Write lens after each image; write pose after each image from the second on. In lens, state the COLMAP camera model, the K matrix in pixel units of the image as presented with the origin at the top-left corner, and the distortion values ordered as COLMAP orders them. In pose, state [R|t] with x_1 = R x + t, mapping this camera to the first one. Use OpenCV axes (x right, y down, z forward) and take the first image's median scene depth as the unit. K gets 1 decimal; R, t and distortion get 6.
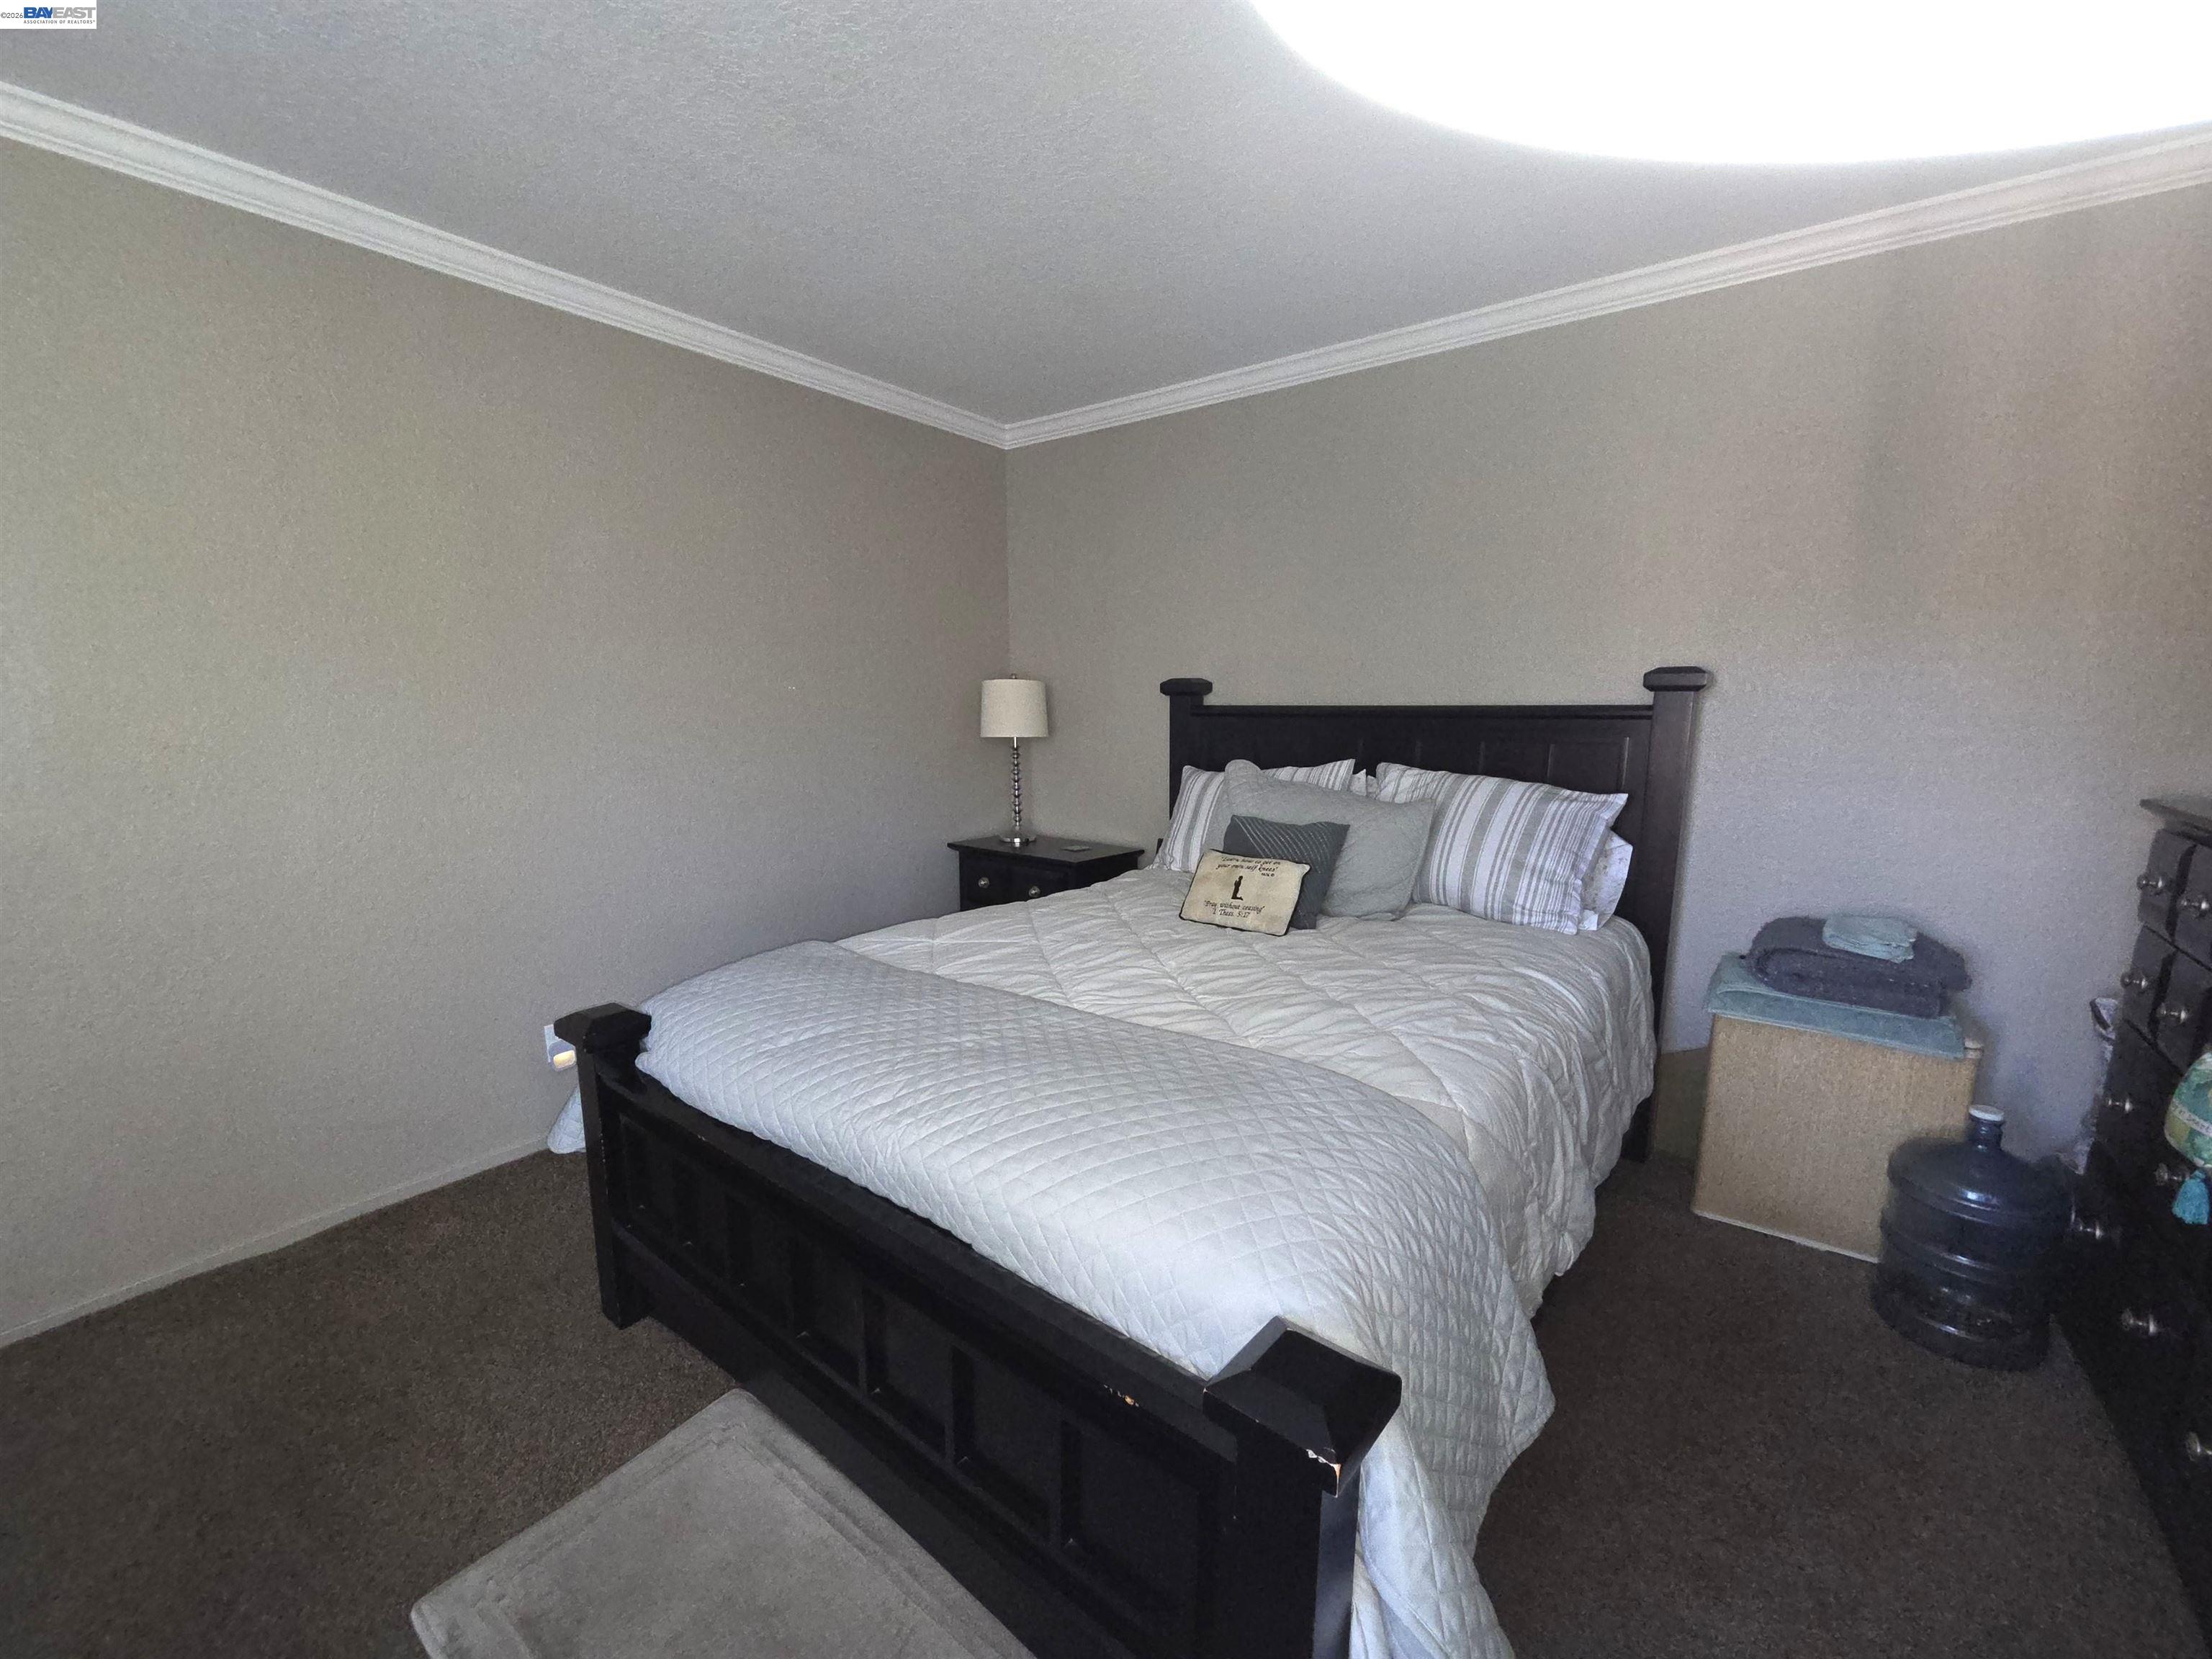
lens RADIAL K [[903.1, 0, 1102.2], [0, 903.1, 855.5], [0, 0, 1]] dist [-0.001774, 0.000275]
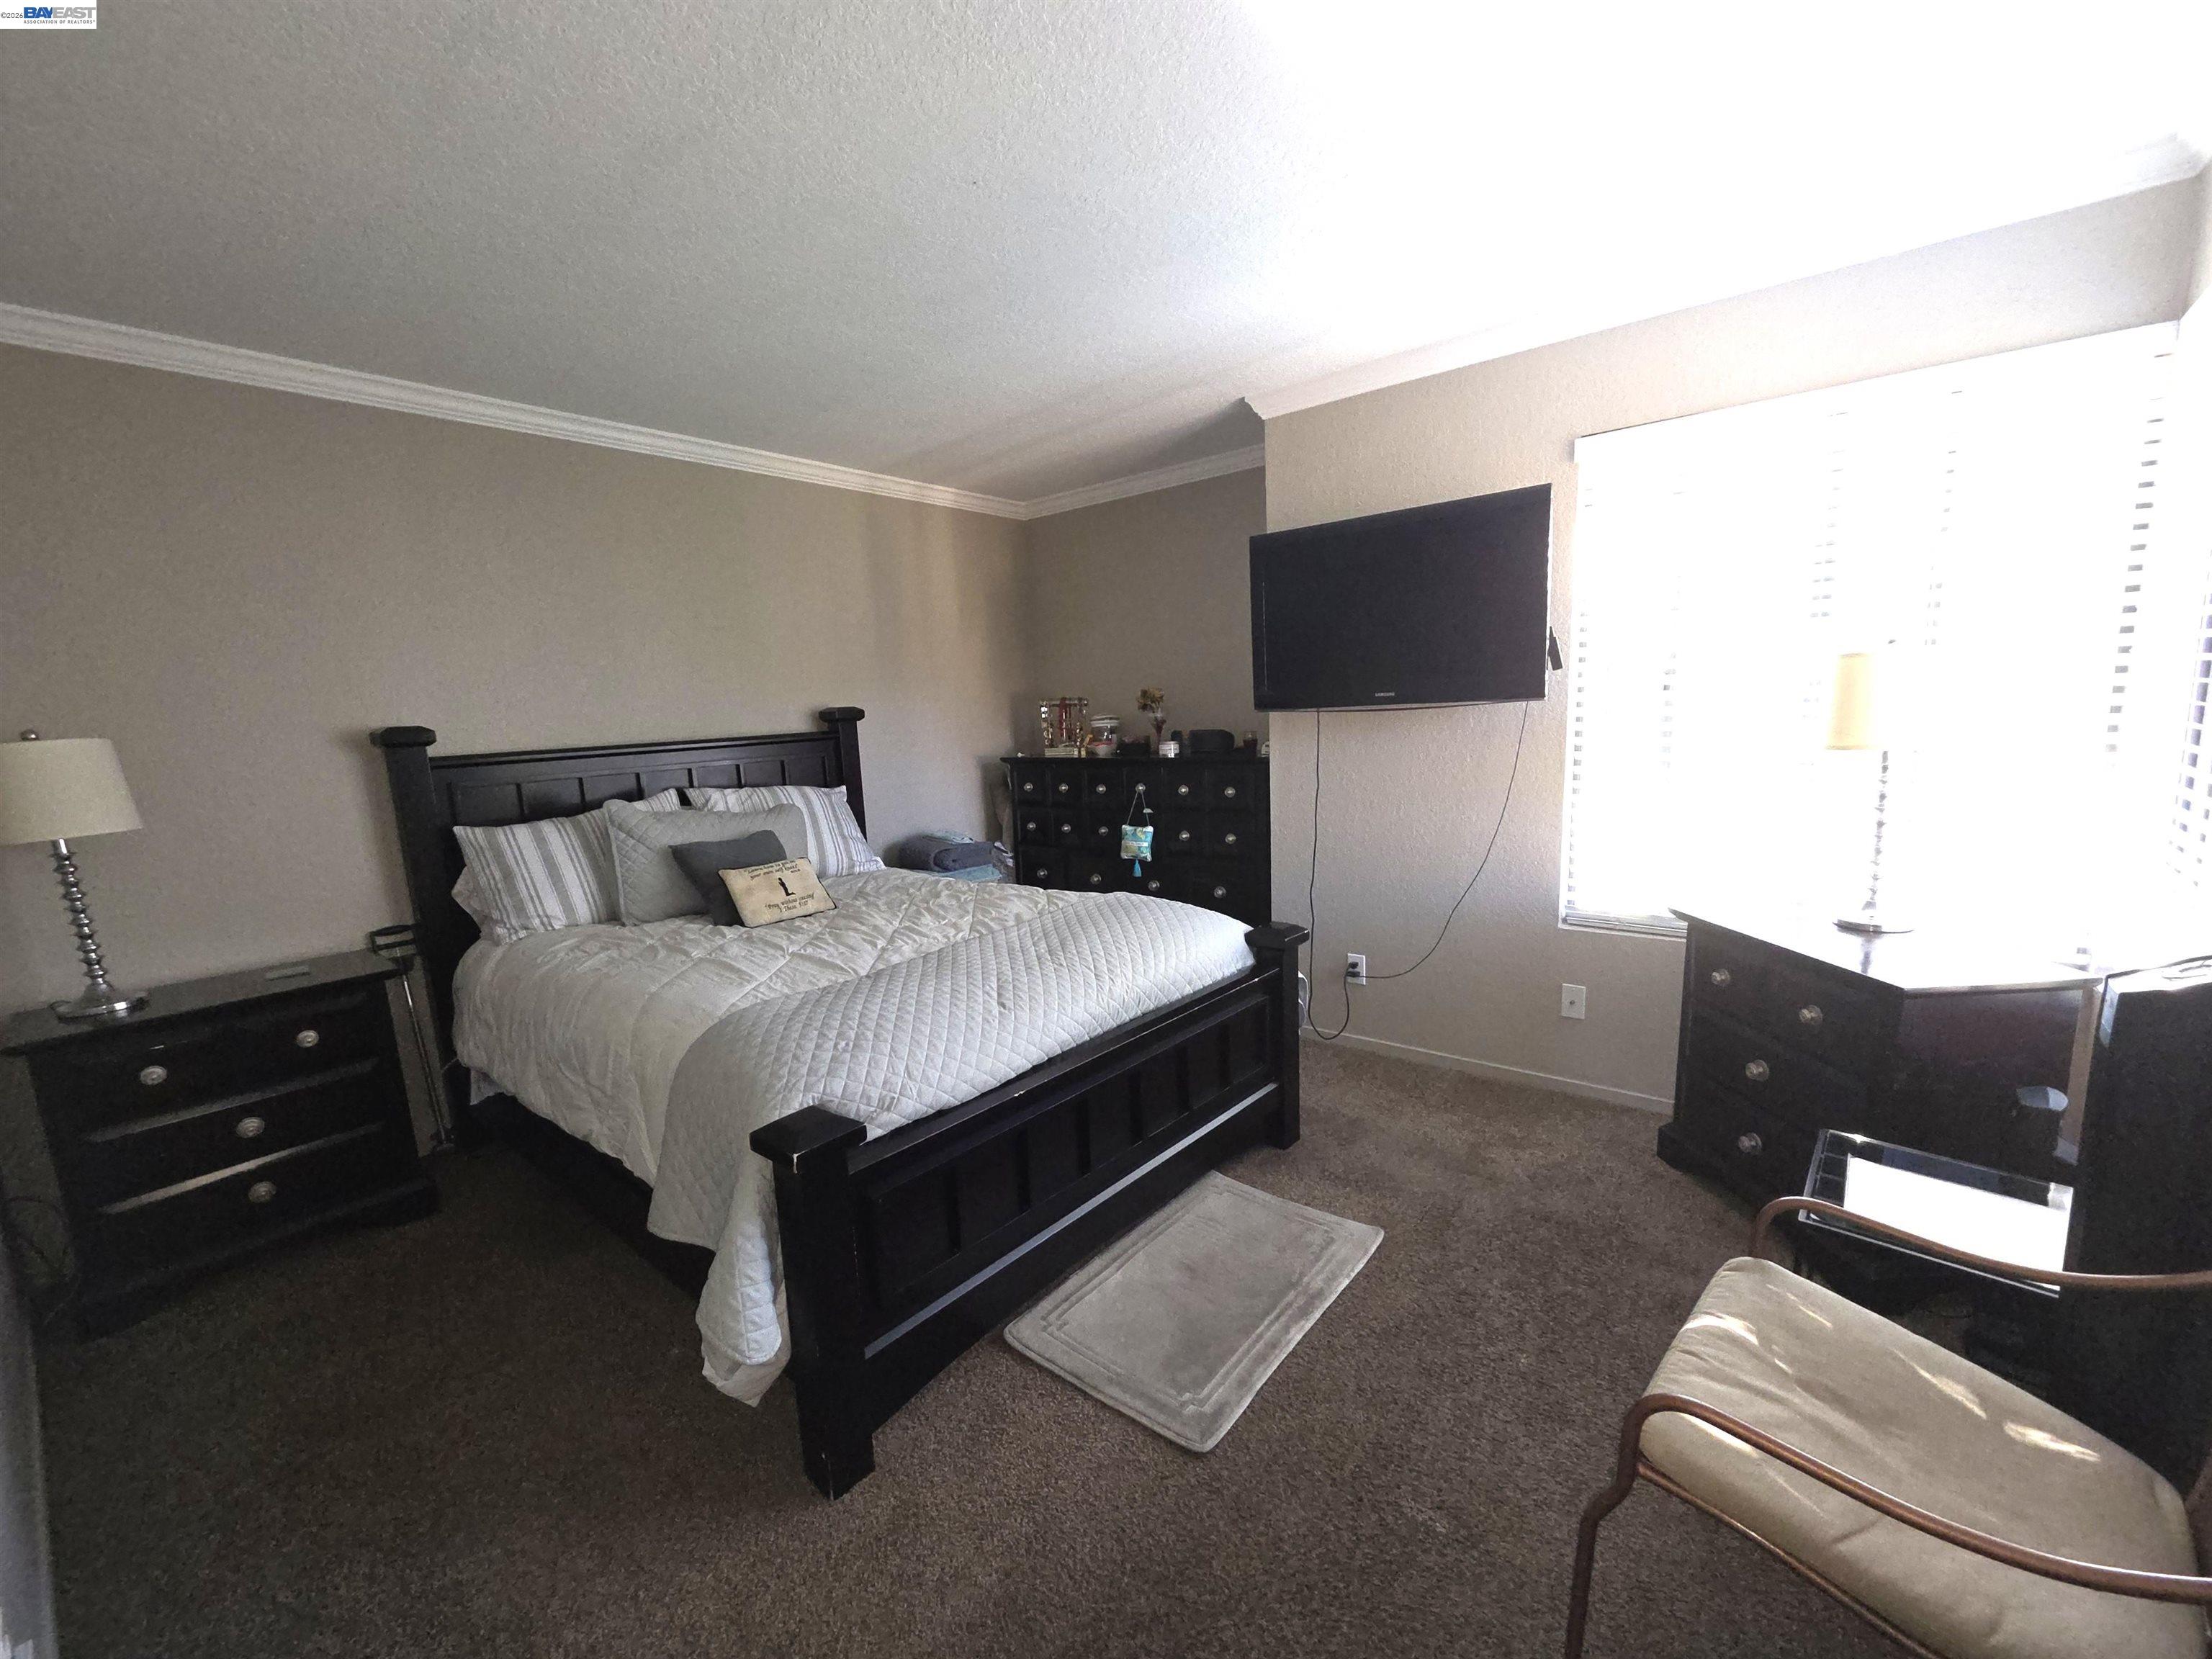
lens RADIAL K [[903.1, 0, 1102.2], [0, 903.1, 855.5], [0, 0, 1]] dist [-0.001774, 0.000275]
pose [[0.042105, -0.169371, 0.984652, -0.993636], [0.218848, 0.963157, 0.156316, -0.098541], [-0.974850, 0.208907, 0.077620, 0.462832]]
